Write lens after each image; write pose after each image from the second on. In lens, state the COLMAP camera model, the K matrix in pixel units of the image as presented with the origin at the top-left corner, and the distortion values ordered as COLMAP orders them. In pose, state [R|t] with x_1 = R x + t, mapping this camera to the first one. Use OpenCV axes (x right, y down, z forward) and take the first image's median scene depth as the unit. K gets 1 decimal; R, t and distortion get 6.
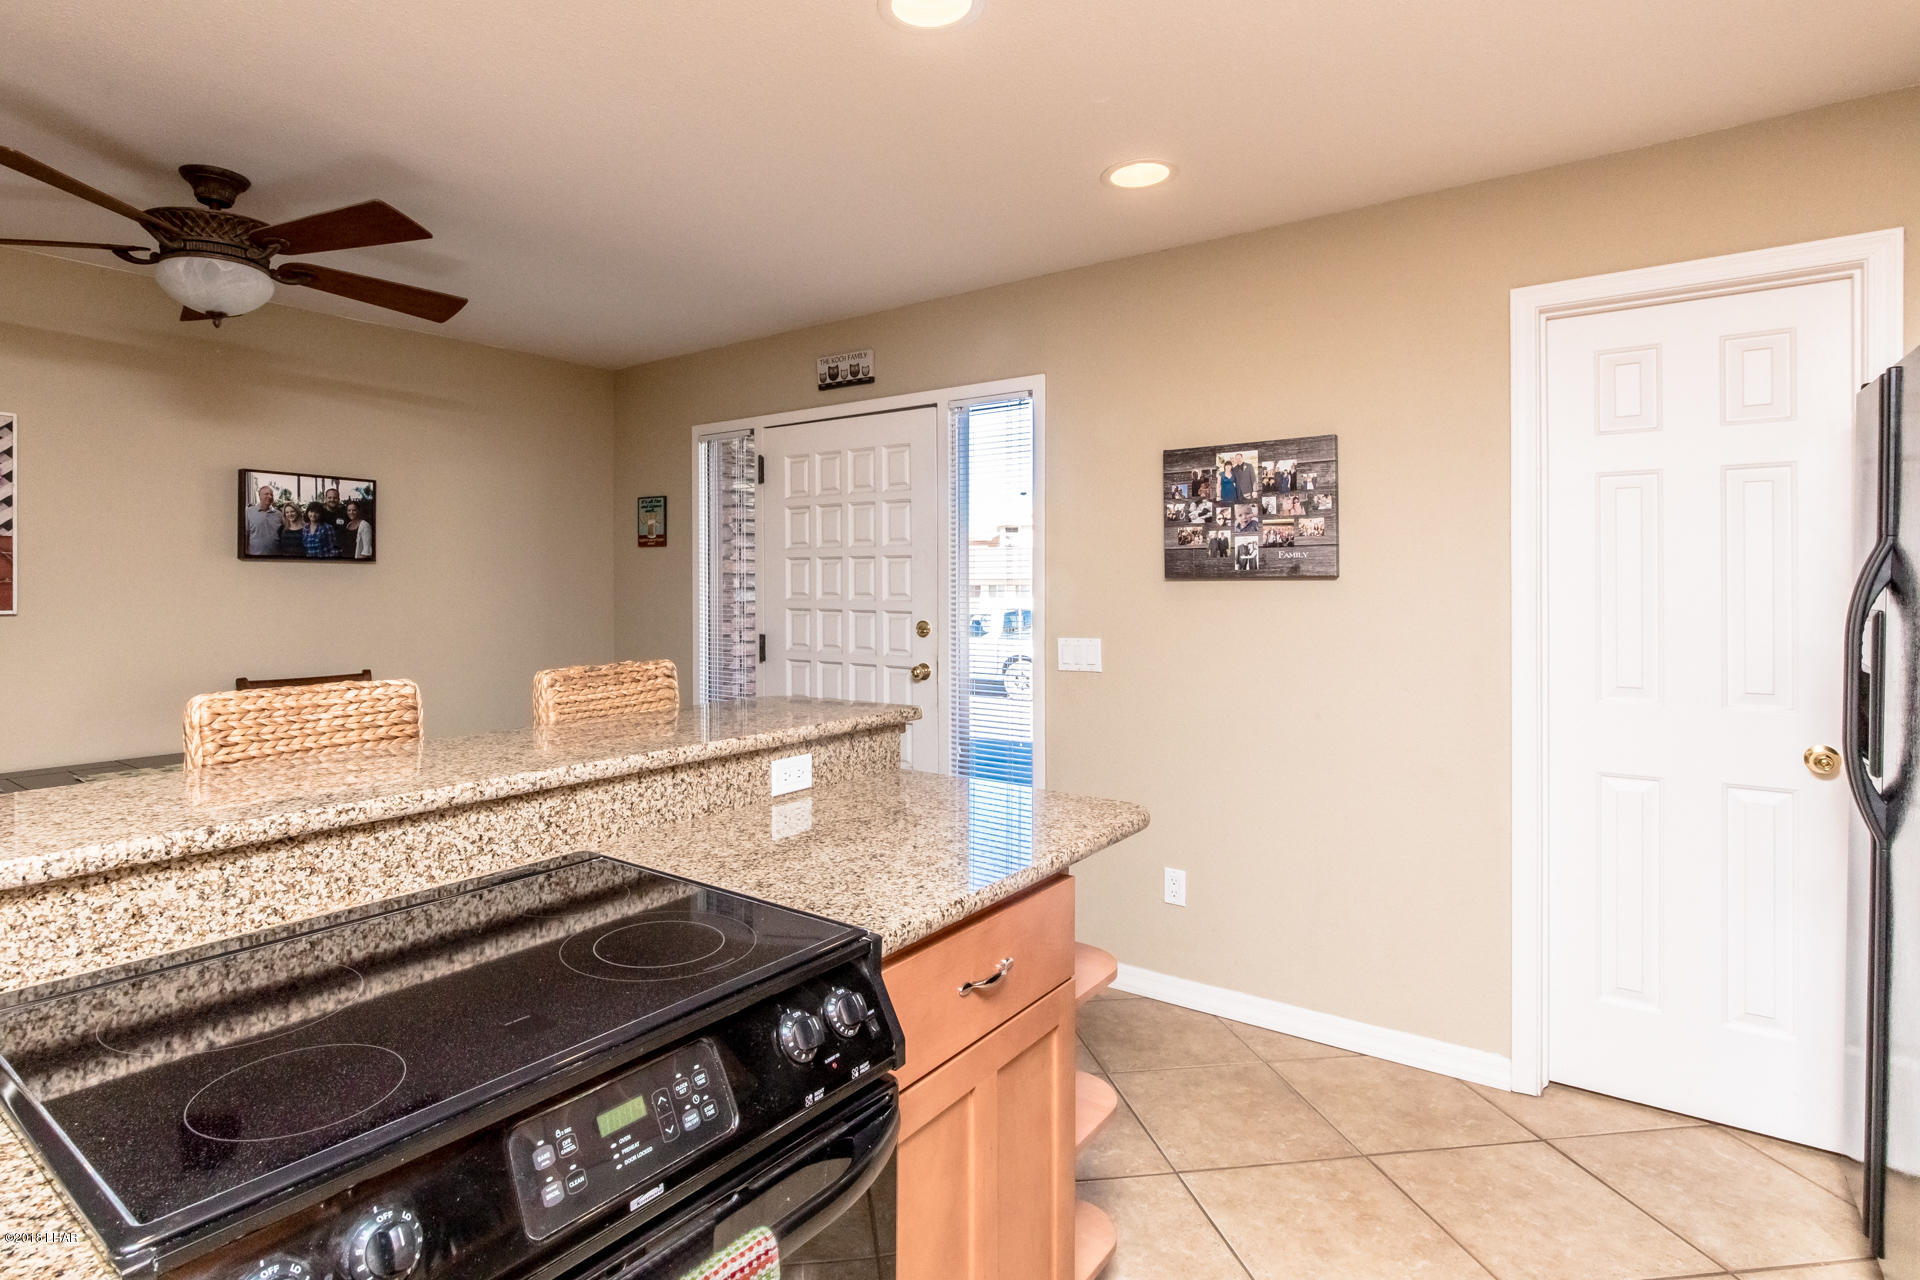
lens RADIAL K [[987.1, 0, 864.5], [0, 987.1, 580.9], [0, 0, 1]] dist [-0.001625, -0.003997]
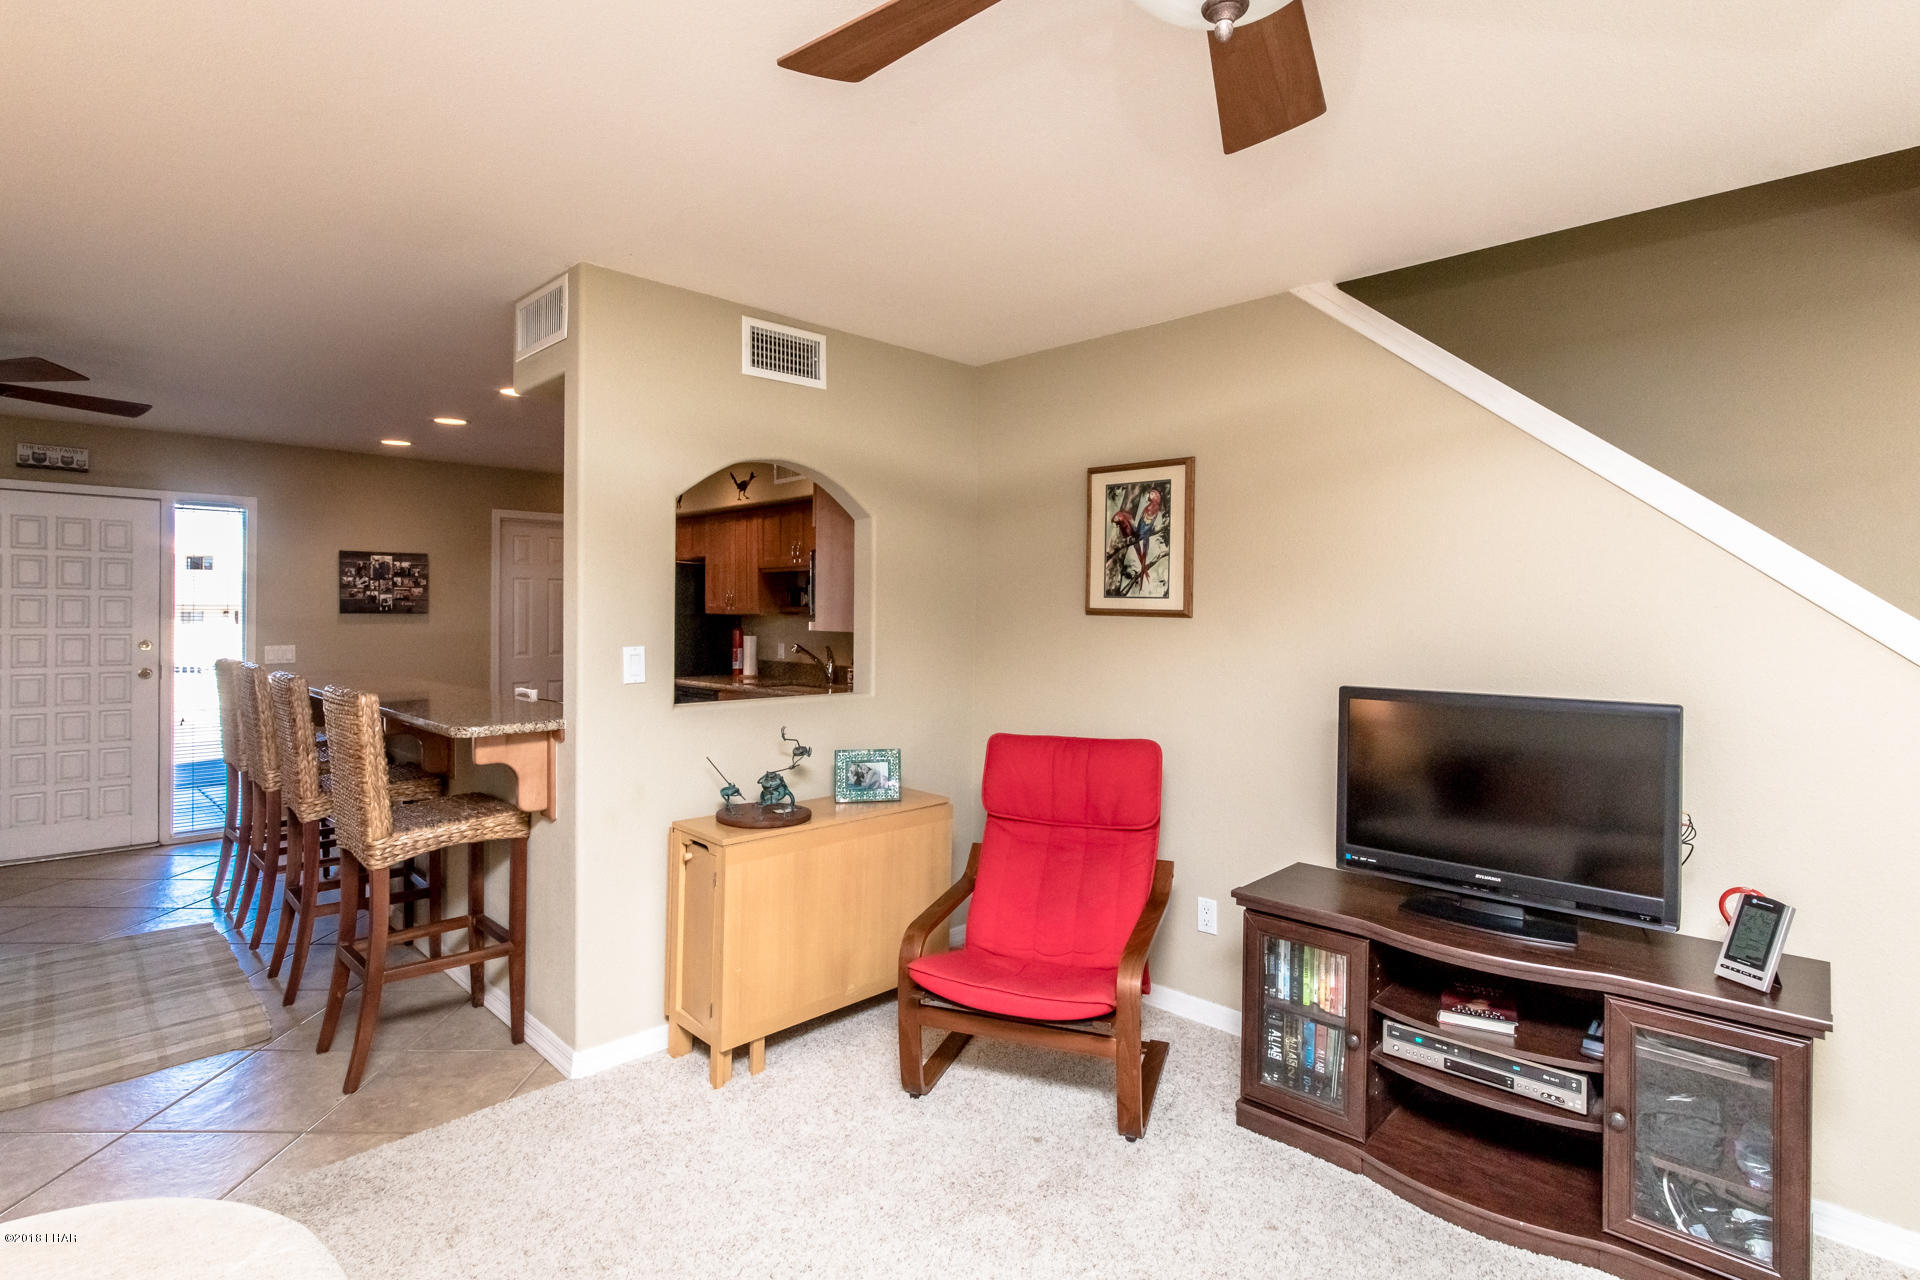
lens RADIAL K [[936.3, 0, 994.1], [0, 936.3, 611.8], [0, 0, 1]] dist [-0.002679, -0.000265]
pose [[0.094645, 0.004557, 0.995501, -1.520491], [-0.008785, 0.999954, -0.003743, -0.010783], [-0.995472, -0.008391, 0.094681, -0.536162]]
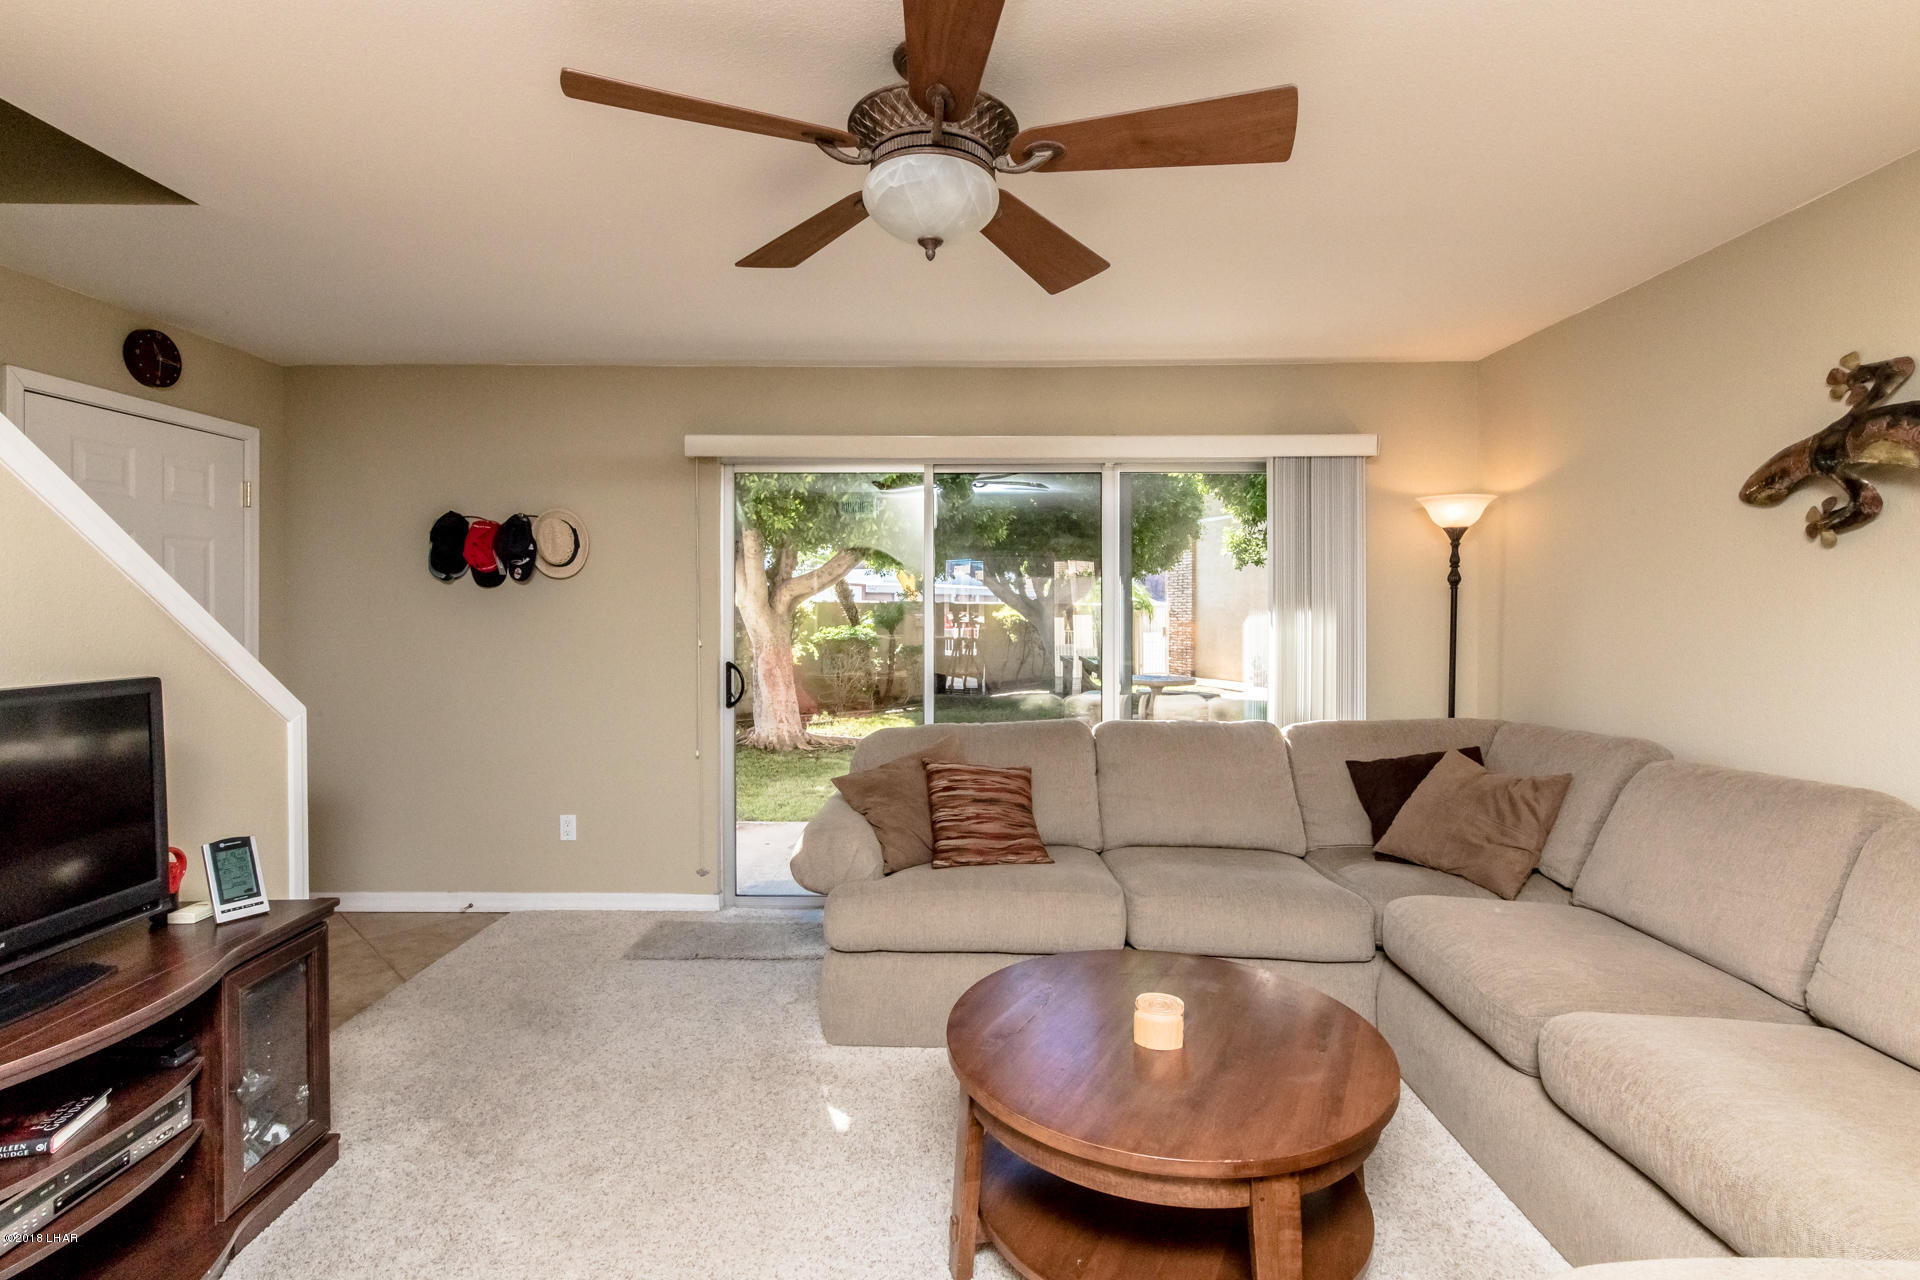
lens RADIAL K [[946.0, 0, 974.0], [0, 946.0, 611.7], [0, 0, 1]] dist [-0.000570, -0.001281]
pose [[-0.775075, 0.008275, -0.631815, -0.824593], [0.007115, 0.999965, 0.004368, 0.005277], [0.631829, -0.001110, -0.775107, -0.088556]]
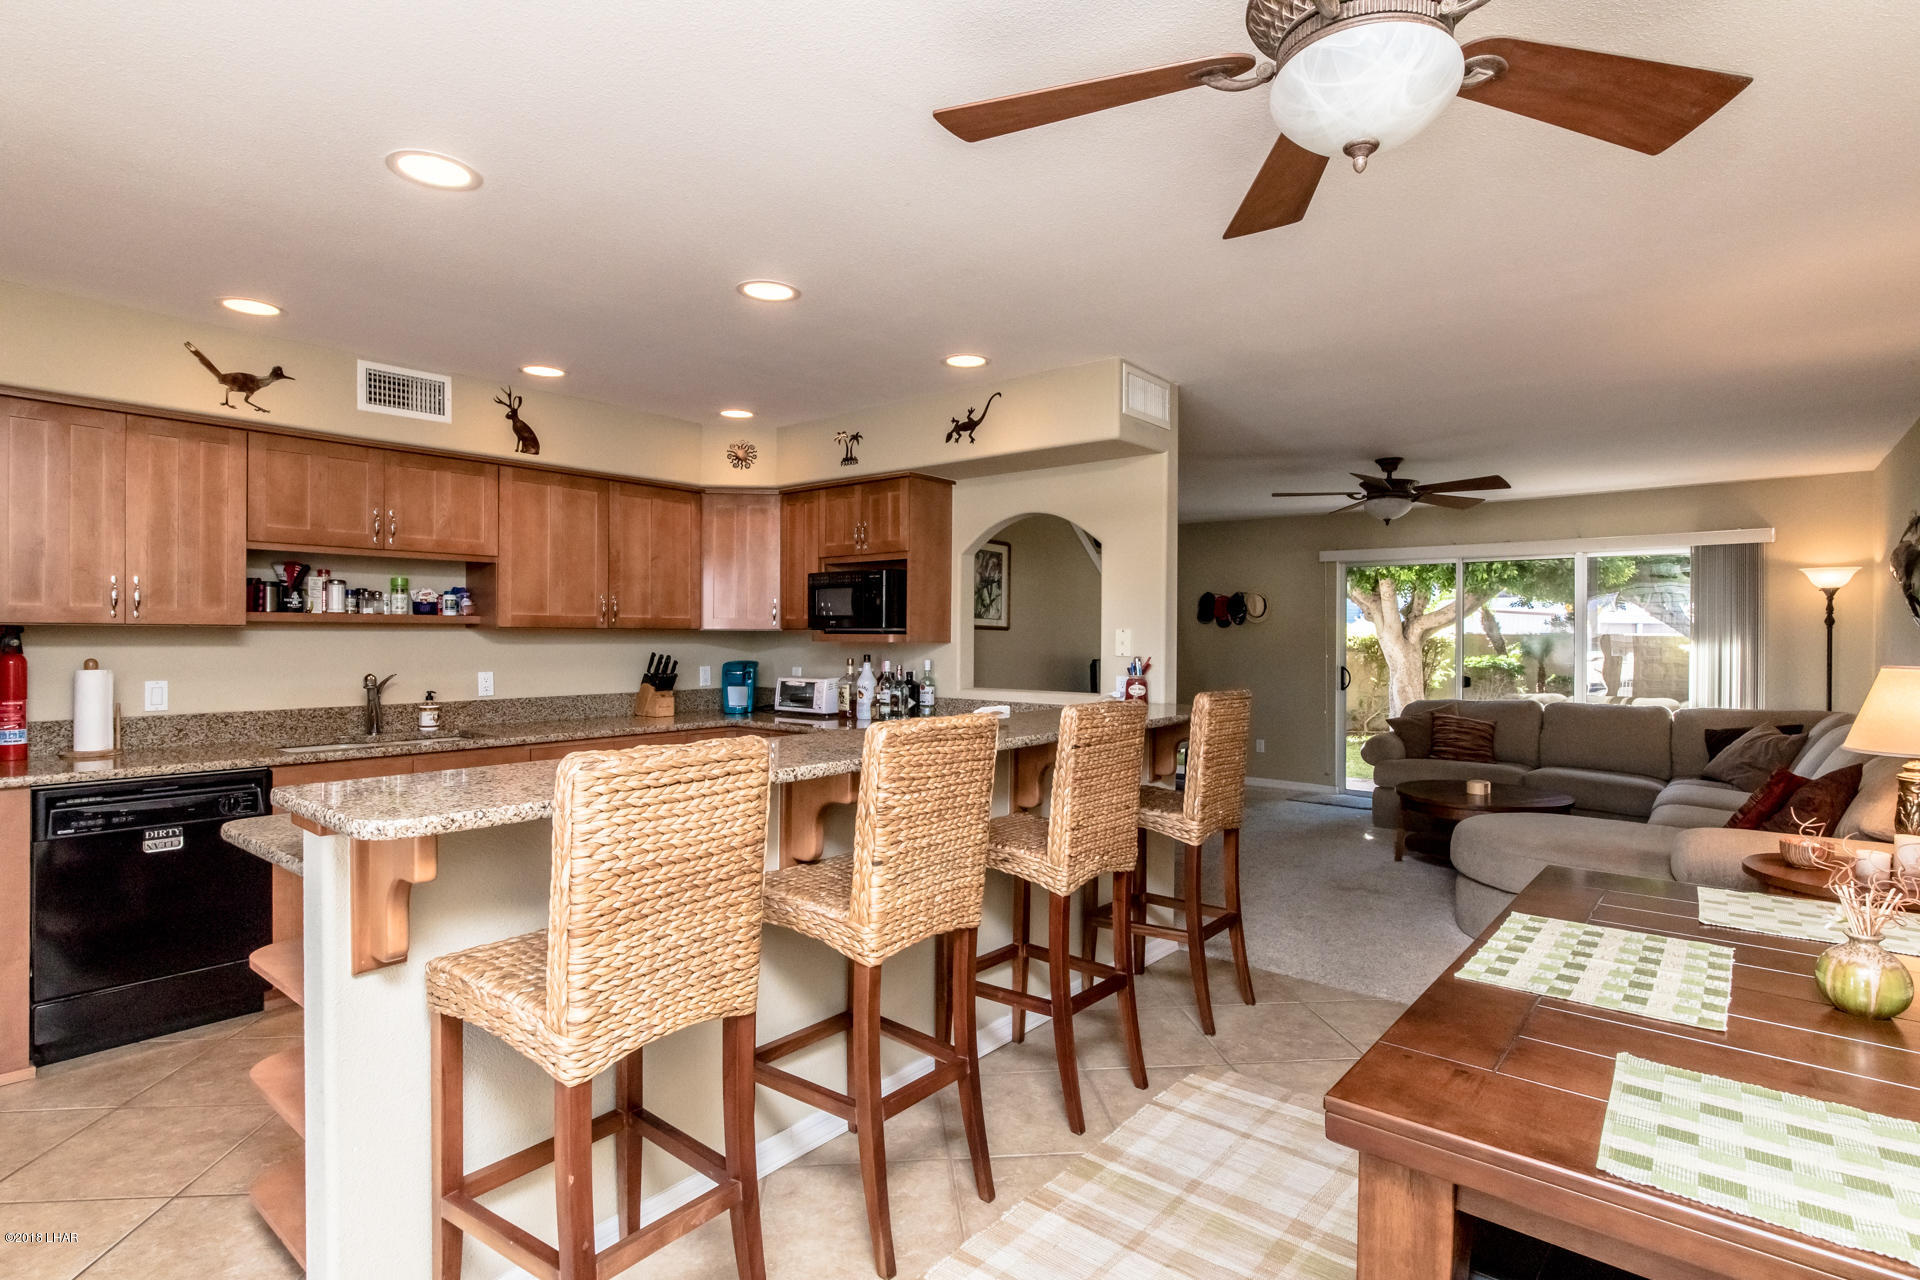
lens RADIAL K [[972.3, 0, 949.7], [0, 972.3, 640.5], [0, 0, 1]] dist [-0.003939, -0.002758]
pose [[-0.999973, 0.000713, 0.007251, -0.347208], [0.000714, 1.000000, 0.000087, 0.009029], [-0.007251, 0.000092, -0.999974, 1.320160]]
